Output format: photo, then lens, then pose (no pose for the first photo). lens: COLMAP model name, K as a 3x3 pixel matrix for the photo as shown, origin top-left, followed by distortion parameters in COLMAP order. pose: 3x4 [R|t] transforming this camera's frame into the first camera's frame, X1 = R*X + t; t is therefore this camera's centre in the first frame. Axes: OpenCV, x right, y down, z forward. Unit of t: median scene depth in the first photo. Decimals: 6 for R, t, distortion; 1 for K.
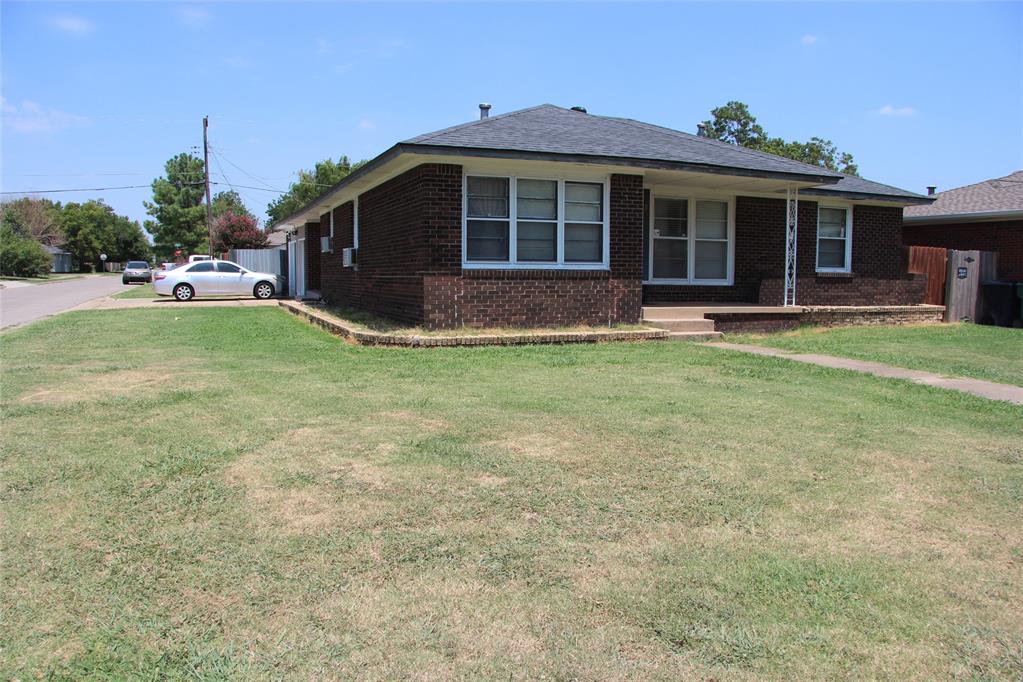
lens RADIAL K [[796.6, 0, 505.1], [0, 796.6, 347.7], [0, 0, 1]] dist [-0.175615, 0.138363]
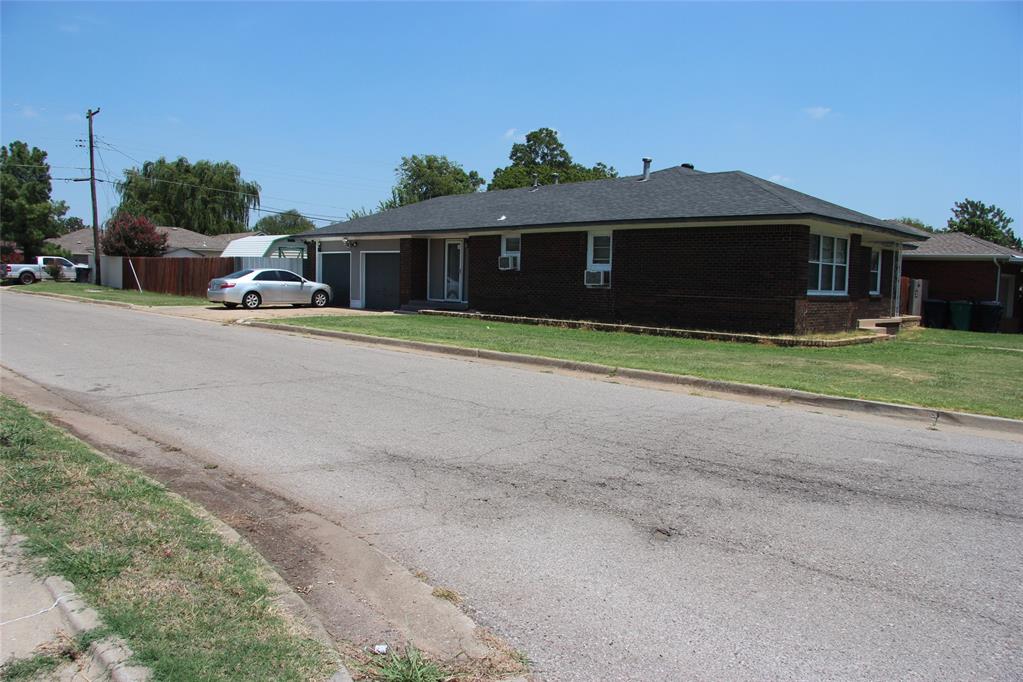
lens RADIAL K [[796.6, 0, 505.1], [0, 796.6, 347.7], [0, 0, 1]] dist [-0.175615, 0.138363]
pose [[0.924186, -0.016040, 0.381605, -0.486968], [0.017553, 0.999846, -0.000485, -0.003615], [-0.381538, 0.007147, 0.924325, -0.061288]]
